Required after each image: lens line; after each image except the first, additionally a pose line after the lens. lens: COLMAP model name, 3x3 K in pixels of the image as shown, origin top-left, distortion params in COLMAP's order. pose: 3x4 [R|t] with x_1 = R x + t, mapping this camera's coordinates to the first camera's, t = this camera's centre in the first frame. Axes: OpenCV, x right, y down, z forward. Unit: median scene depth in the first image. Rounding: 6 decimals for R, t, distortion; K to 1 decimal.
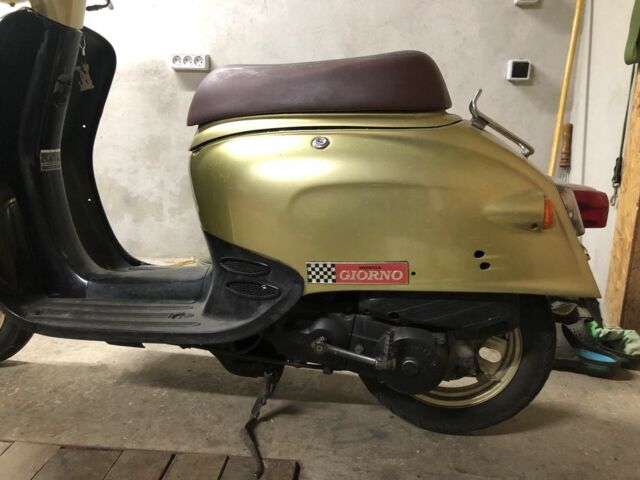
lens RADIAL K [[529.2, 0, 326.2], [0, 529.2, 235.2], [0, 0, 1]] dist [0.035129, -0.007499]
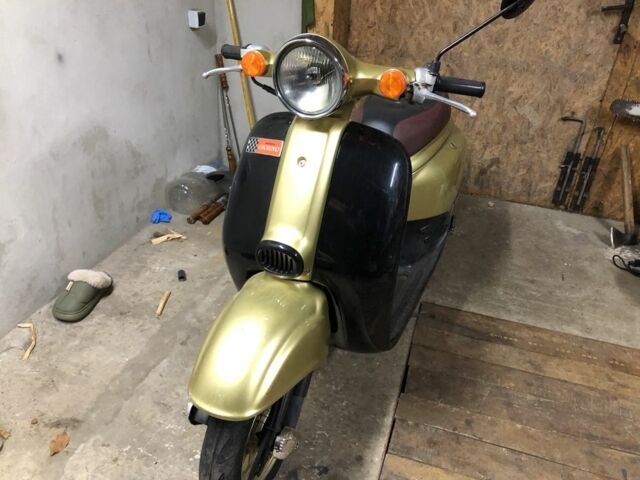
lens RADIAL K [[529.2, 0, 315.5], [0, 529.2, 241.7], [0, 0, 1]] dist [0.035129, -0.007499]
pose [[0.217147, -0.506752, 0.834296, -0.813797], [0.195648, 0.859940, 0.471407, -0.373486], [-0.956331, 0.060864, 0.285879, 0.400875]]
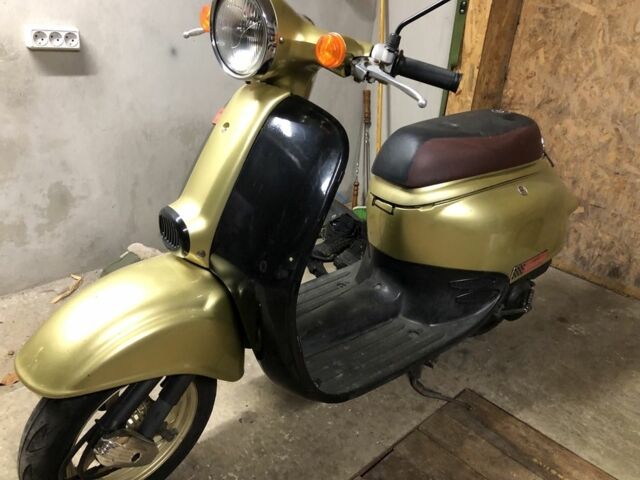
lens RADIAL K [[529.2, 0, 325.3], [0, 529.2, 229.0], [0, 0, 1]] dist [0.035129, -0.007499]
pose [[0.645248, -0.263472, 0.717103, -0.634297], [0.108232, 0.960708, 0.255588, -0.218831], [-0.756268, -0.087304, 0.648411, 0.181271]]
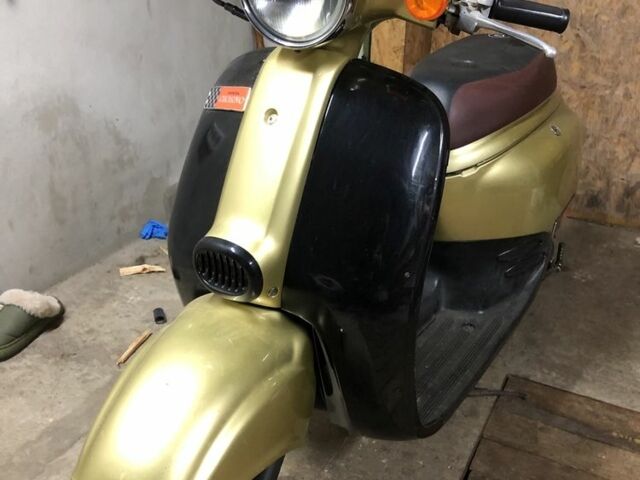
lens RADIAL K [[709.4, 0, 332.7], [0, 709.4, 237.7], [0, 0, 1]] dist [0.017350, 0.000000]
pose [[0.356027, -0.415493, 0.837025, -0.730754], [0.199418, 0.908864, 0.366331, -0.281846], [-0.912950, 0.036494, 0.406437, 0.341609]]
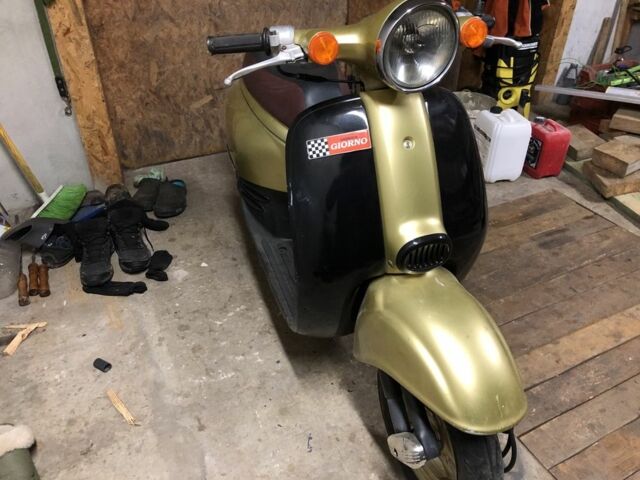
lens RADIAL K [[529.2, 0, 321.2], [0, 529.2, 237.3], [0, 0, 1]] dist [0.035129, -0.007499]
pose [[-0.535912, -0.495861, 0.683316, -0.658483], [0.186176, 0.720022, 0.668511, -0.468664], [-0.823491, 0.485480, -0.293551, 0.803767]]
